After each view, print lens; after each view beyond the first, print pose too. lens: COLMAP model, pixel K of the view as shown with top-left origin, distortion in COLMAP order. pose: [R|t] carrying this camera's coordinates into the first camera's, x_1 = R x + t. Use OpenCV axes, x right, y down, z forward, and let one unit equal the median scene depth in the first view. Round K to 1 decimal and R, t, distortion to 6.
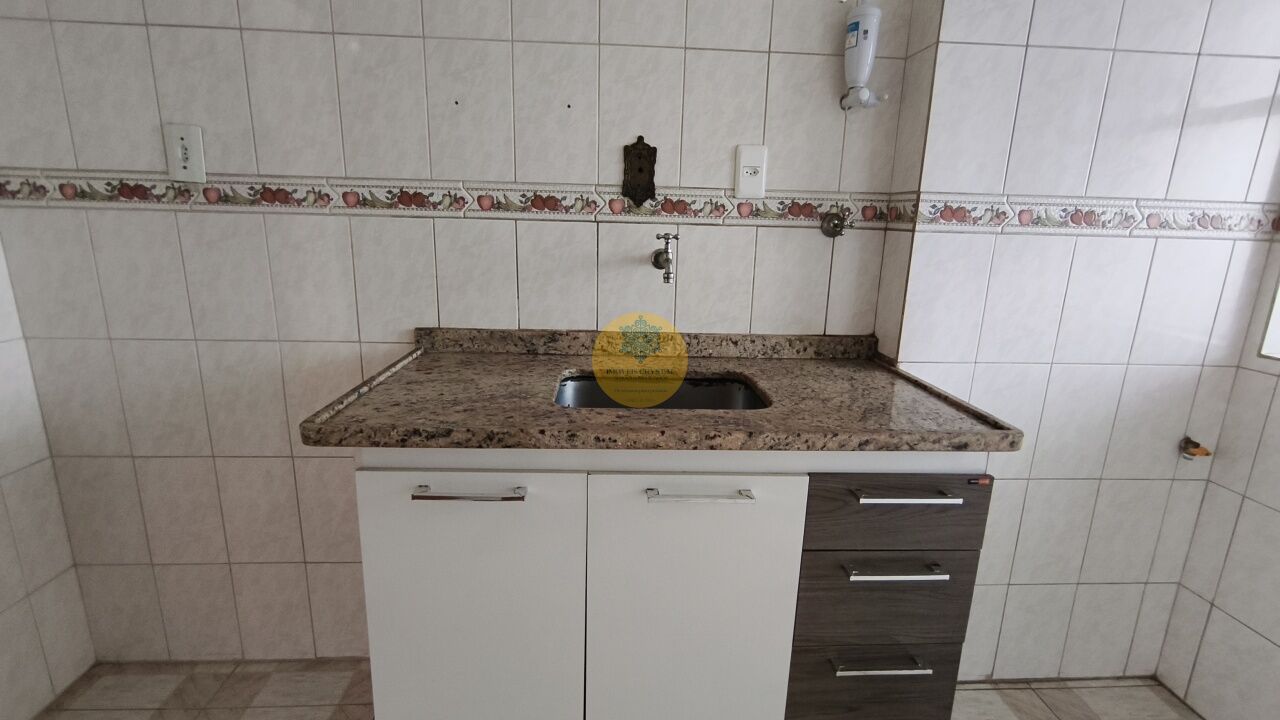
lens RADIAL K [[563.1, 0, 644.5], [0, 563.1, 338.4], [0, 0, 1]] dist [0.004019, 0.000018]
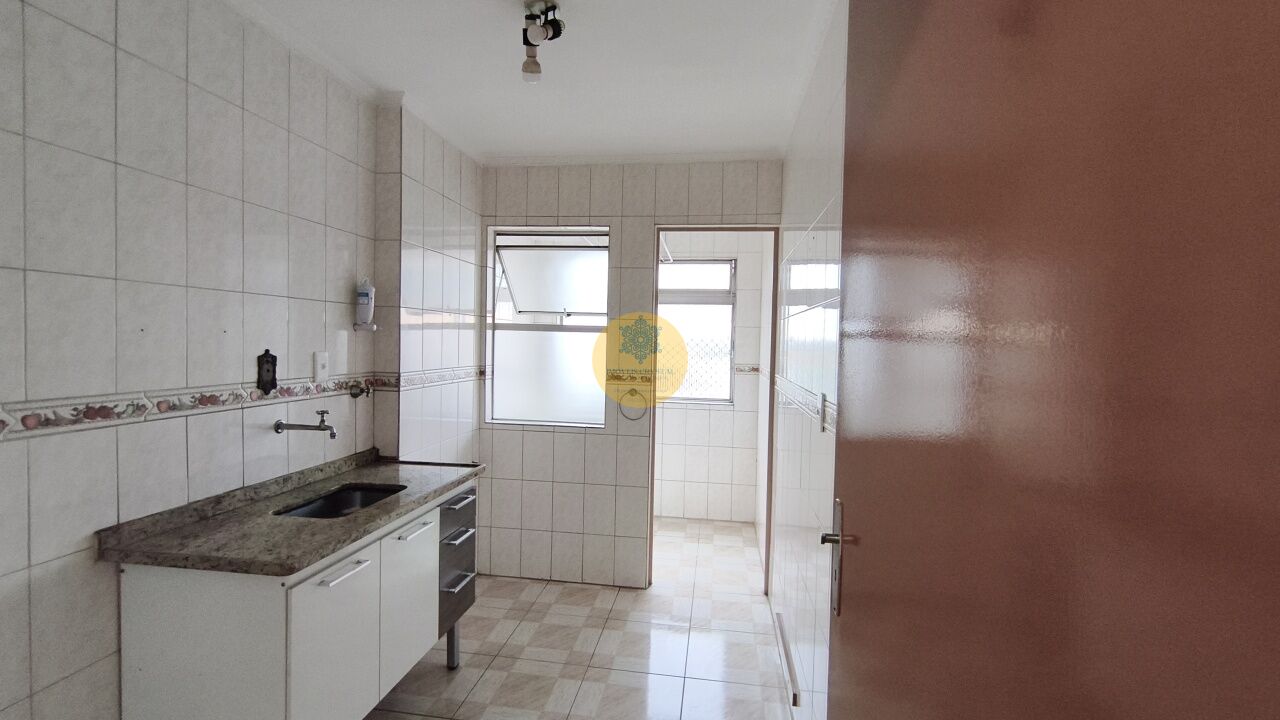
lens RADIAL K [[547.7, 0, 640.0], [0, 547.7, 360.0], [0, 0, 1]] dist [0.001733, -0.000001]
pose [[0.197300, -0.054995, 0.978799, -1.240225], [0.188167, 0.981986, 0.017244, -0.165825], [-0.962115, 0.180776, 0.204094, -0.257762]]
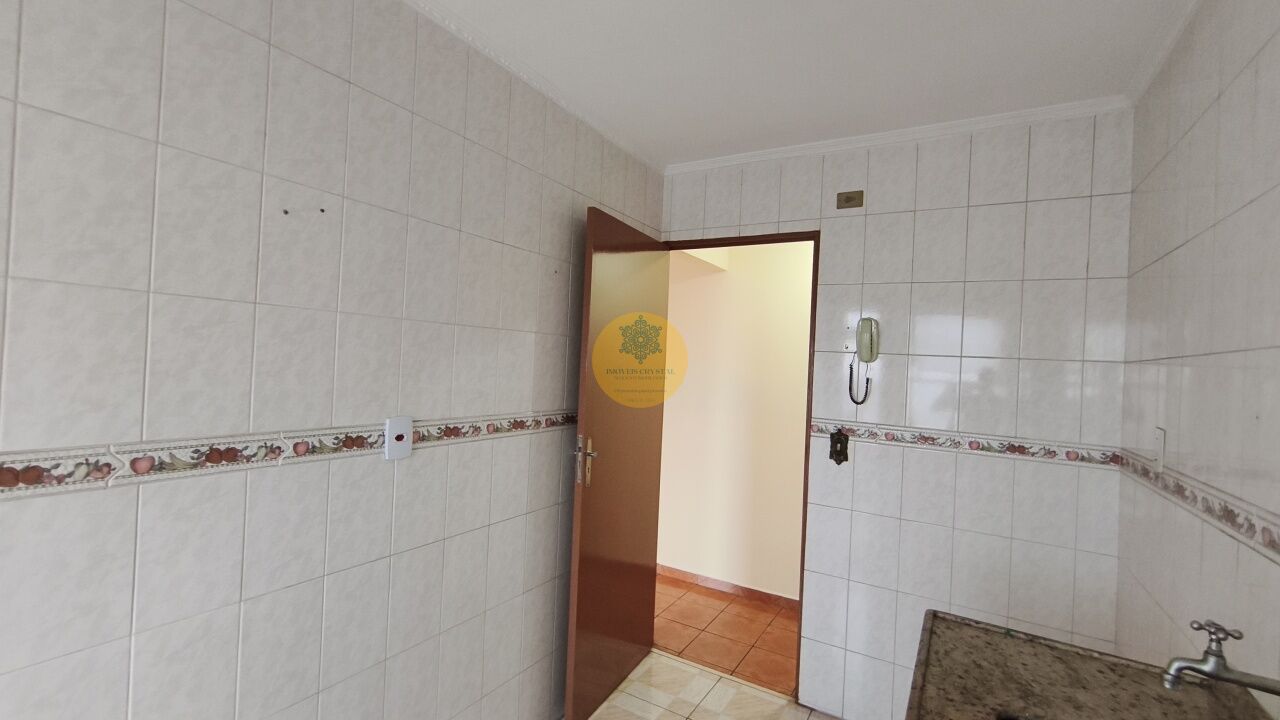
lens RADIAL K [[547.7, 0, 640.0], [0, 547.7, 360.0], [0, 0, 1]] dist [0.001733, -0.000001]
pose [[-0.552586, -0.060368, -0.831267, 0.851384], [-0.244584, 0.965207, 0.092493, -0.336373], [0.796761, 0.254425, -0.548125, 0.662428]]
